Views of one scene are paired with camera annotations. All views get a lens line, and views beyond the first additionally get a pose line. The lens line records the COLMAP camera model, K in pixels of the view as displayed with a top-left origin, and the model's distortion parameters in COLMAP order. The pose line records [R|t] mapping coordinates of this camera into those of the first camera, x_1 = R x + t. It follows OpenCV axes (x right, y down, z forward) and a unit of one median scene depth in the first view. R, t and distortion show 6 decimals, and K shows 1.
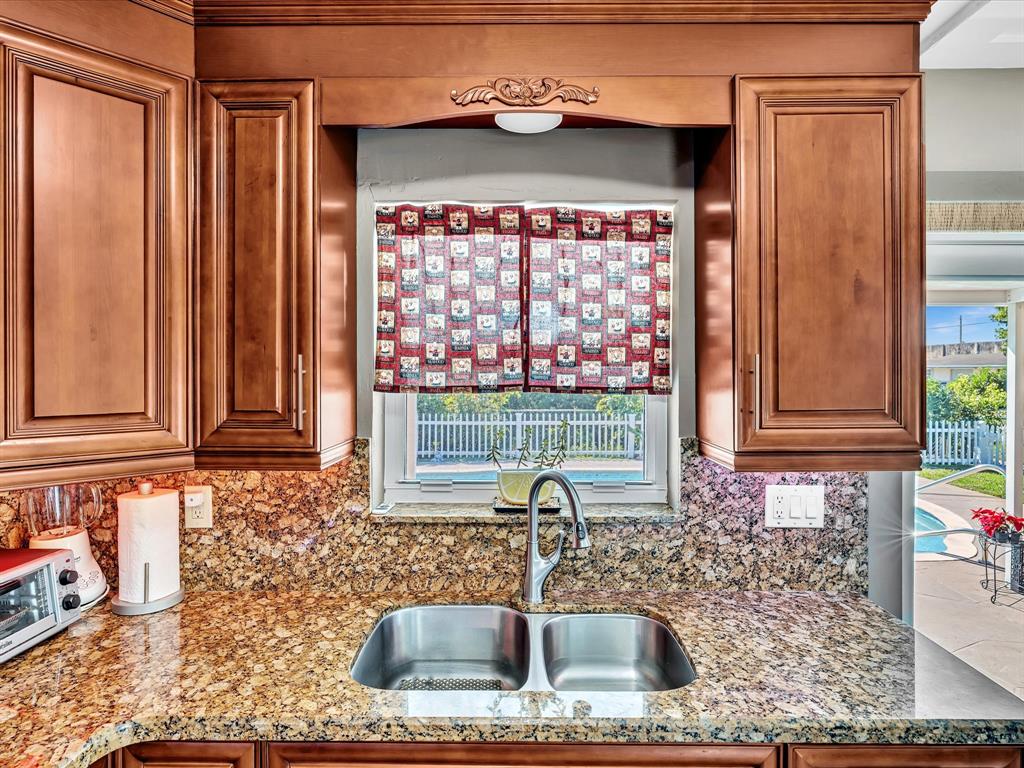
lens RADIAL K [[579.0, 0, 510.5], [0, 579.0, 378.3], [0, 0, 1]] dist [-0.000182, -0.000758]
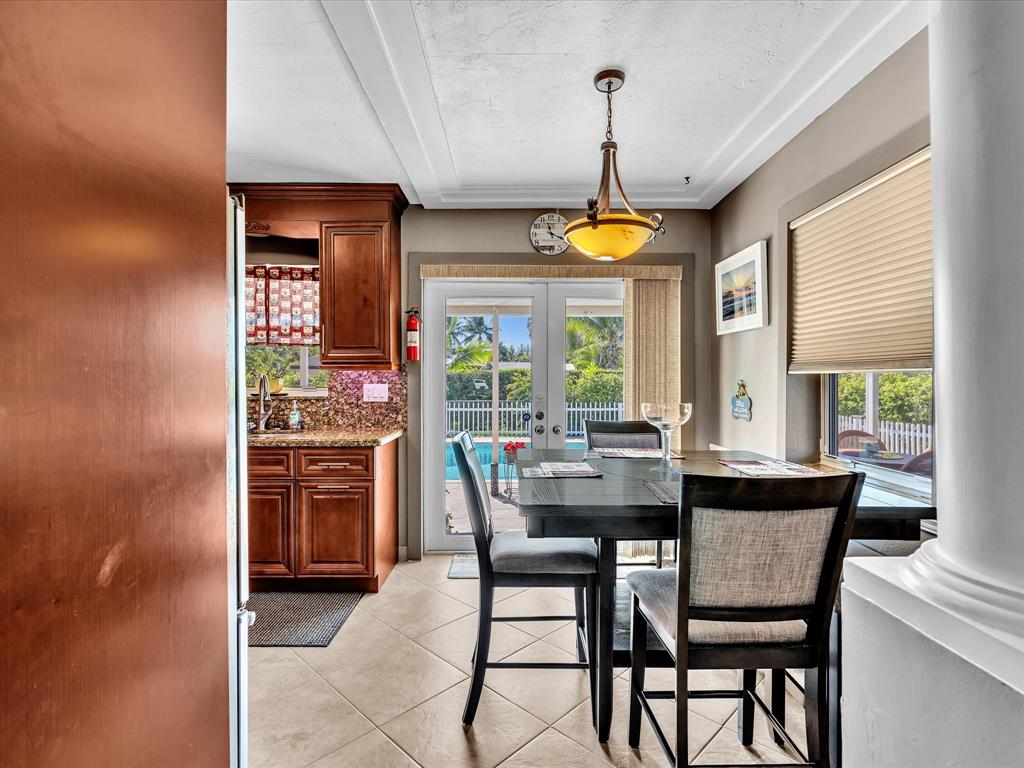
lens RADIAL K [[524.6, 0, 512.7], [0, 524.6, 382.5], [0, 0, 1]] dist [-0.005688, -0.001436]
pose [[0.999959, 0.000655, 0.008979, 1.029750], [-0.000542, 0.999921, -0.012586, 0.205109], [-0.008986, 0.012580, 0.999880, -1.152057]]
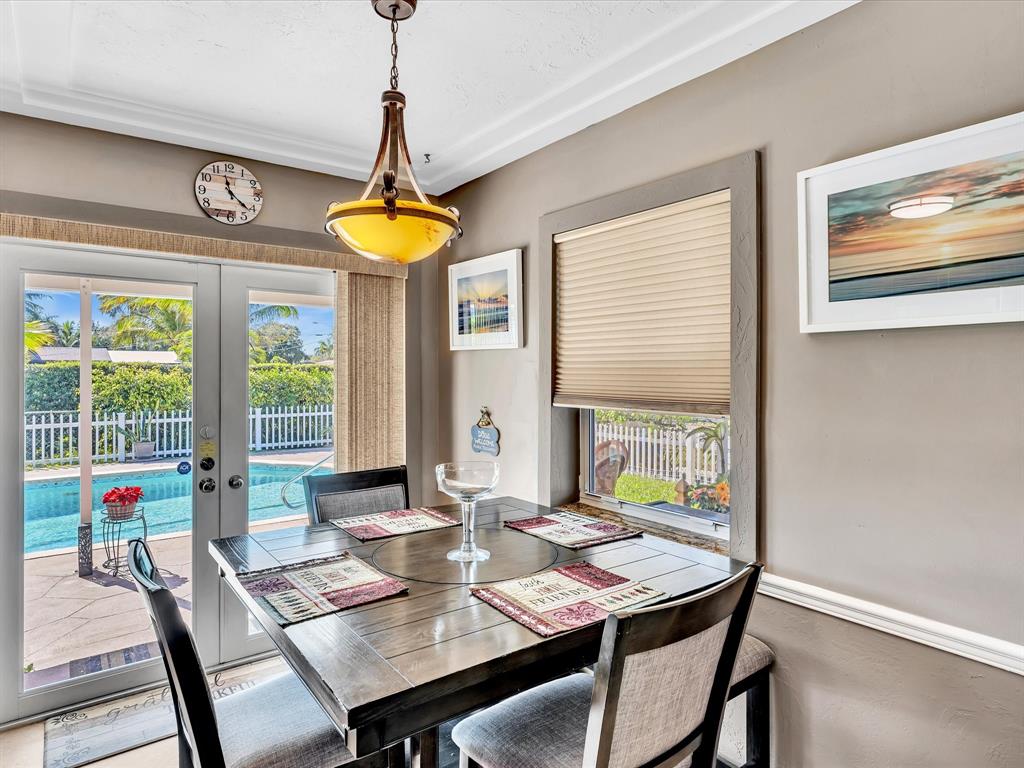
lens RADIAL K [[606.4, 0, 522.1], [0, 606.4, 370.3], [0, 0, 1]] dist [0.000532, -0.002911]
pose [[0.792561, -0.000076, 0.609793, 0.825556], [0.008990, 0.999893, -0.011560, 0.081104], [-0.609727, 0.014644, 0.792476, -0.810018]]
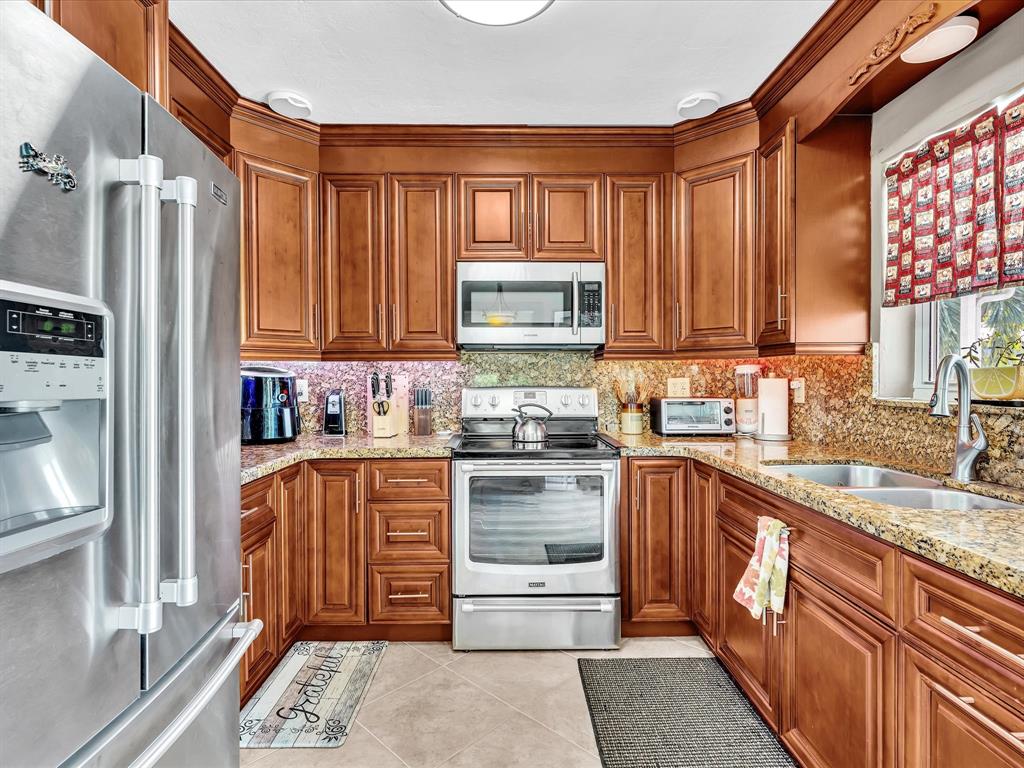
lens RADIAL K [[524.6, 0, 508.1], [0, 524.6, 383.1], [0, 0, 1]] dist [-0.005688, -0.001436]
pose [[0.018205, 0.011332, -0.999770, 0.958796], [-0.012768, 0.999857, 0.011100, 0.196203], [0.999753, 0.012563, 0.018347, 0.132765]]
